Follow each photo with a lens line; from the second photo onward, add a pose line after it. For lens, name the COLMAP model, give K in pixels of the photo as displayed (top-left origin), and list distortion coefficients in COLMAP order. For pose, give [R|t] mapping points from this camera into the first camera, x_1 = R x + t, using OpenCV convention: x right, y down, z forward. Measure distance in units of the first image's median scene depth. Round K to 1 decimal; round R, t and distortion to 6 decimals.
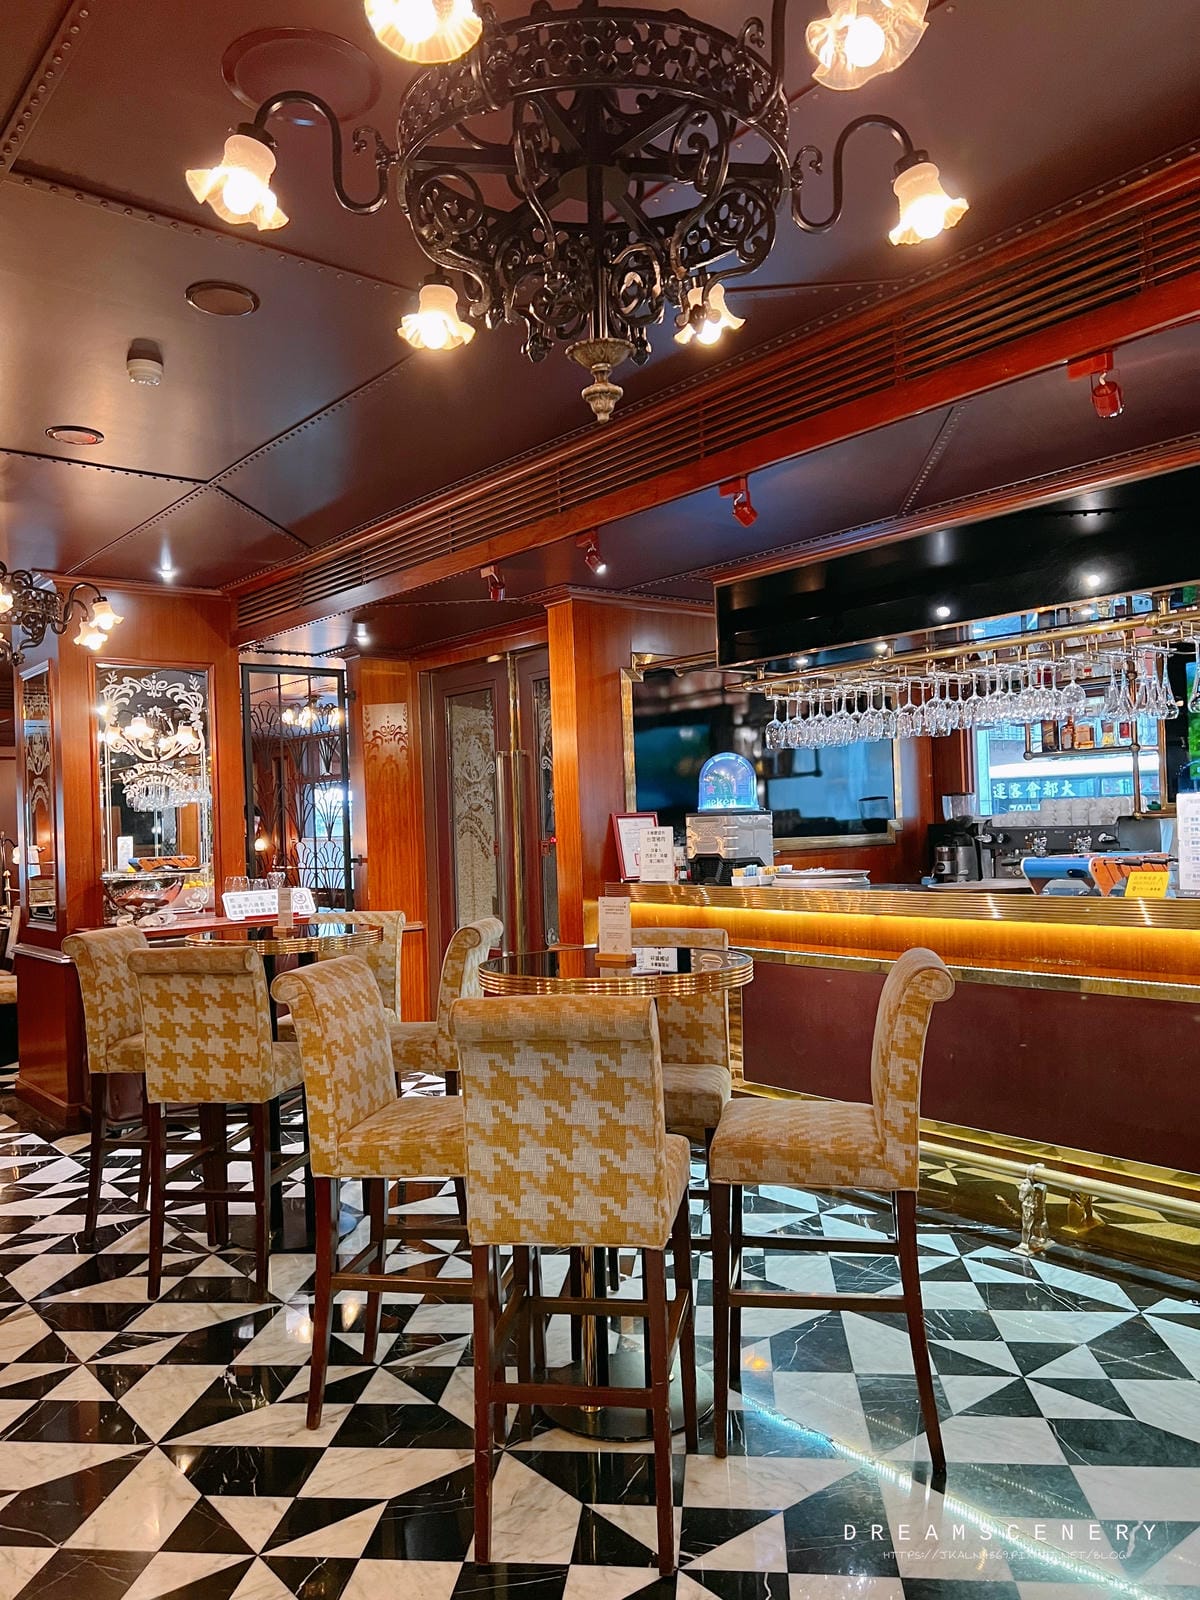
lens RADIAL K [[1217.3, 0, 593.5], [0, 1217.3, 811.9], [0, 0, 1]] dist [0.048355, -0.050722]
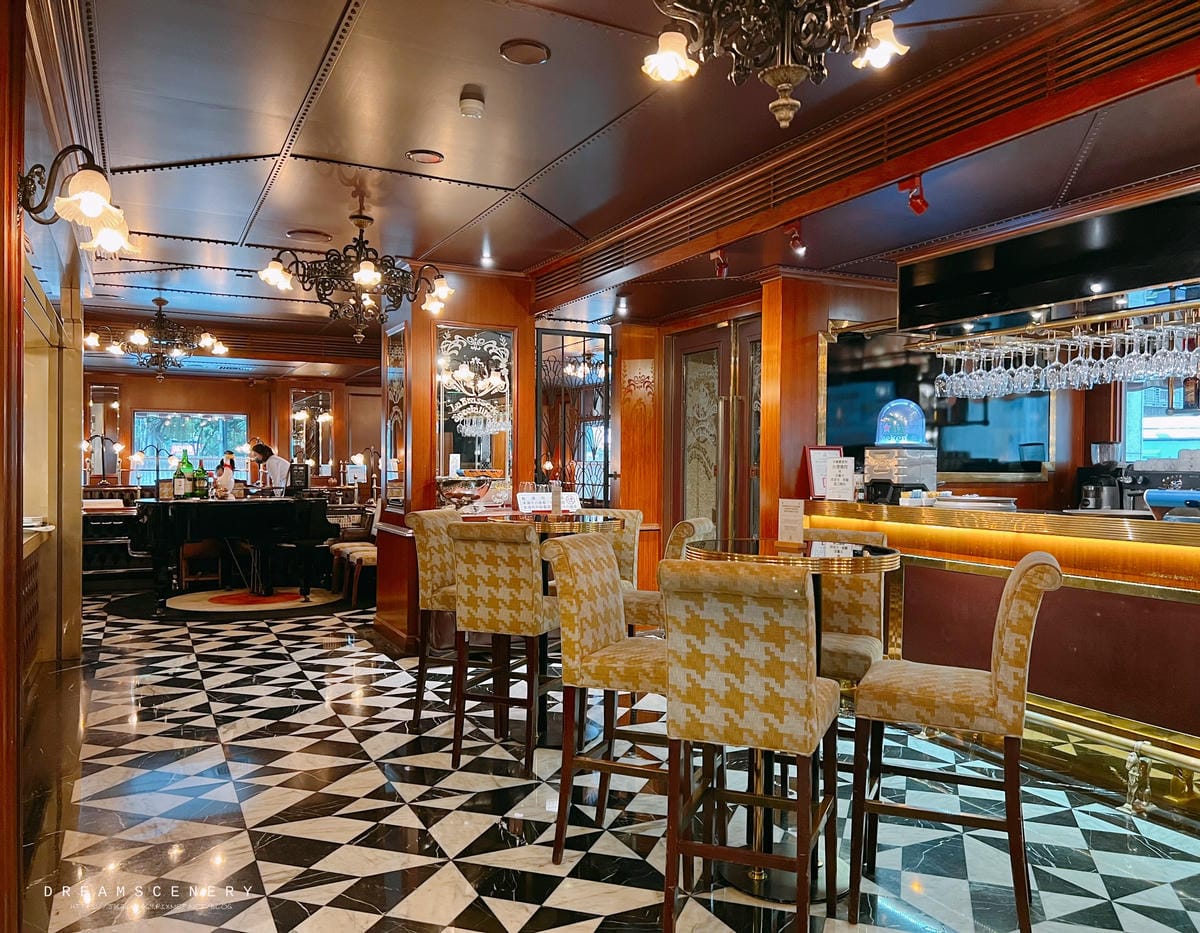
lens RADIAL K [[941.6, 0, 604.2], [0, 941.6, 477.6], [0, 0, 1]] dist [0.066068, -0.069348]
pose [[0.977043, 0.047522, -0.207673, 0.024078], [-0.041809, 0.998619, 0.031817, 0.018823], [0.208898, -0.022404, 0.977681, -0.033433]]
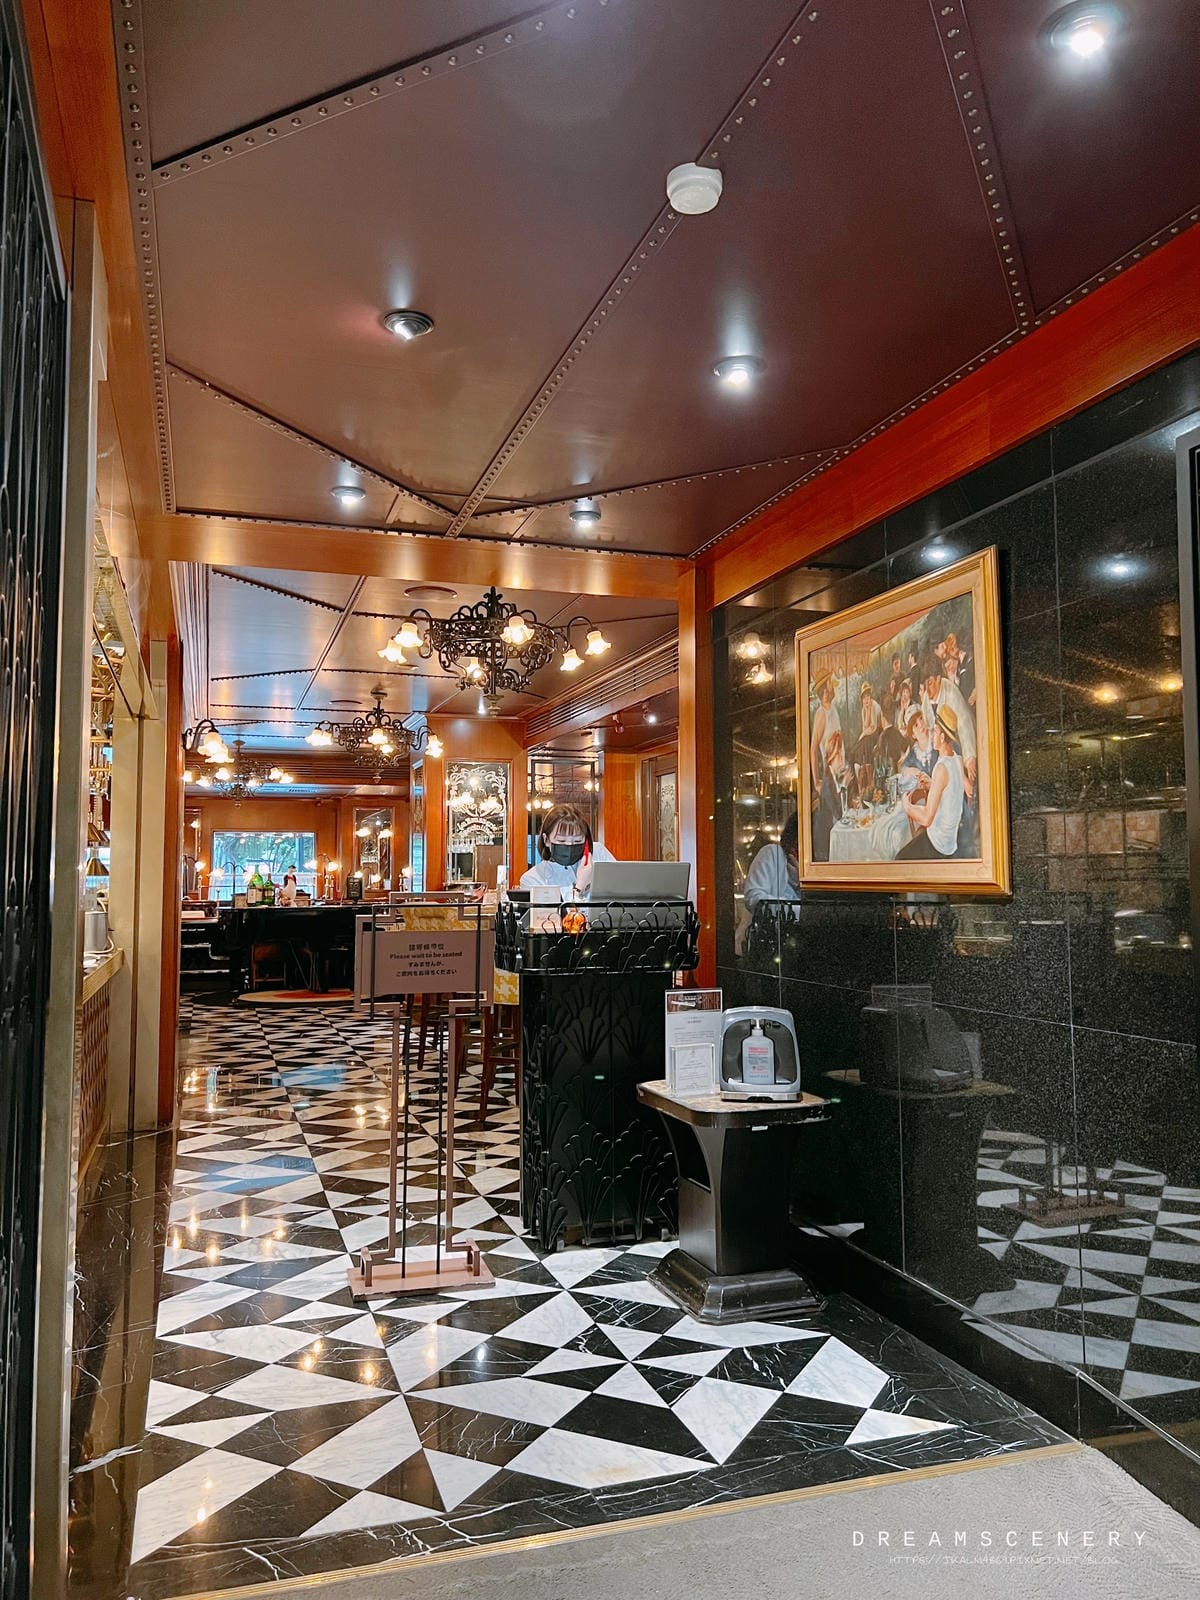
lens RADIAL K [[1217.3, 0, 601.7], [0, 1217.3, 787.8], [0, 0, 1]] dist [0.048355, -0.050722]
pose [[0.937517, 0.004725, -0.347908, 0.753681], [-0.025644, 0.998127, -0.055547, 0.015205], [0.346993, 0.060998, 0.935882, -1.019352]]
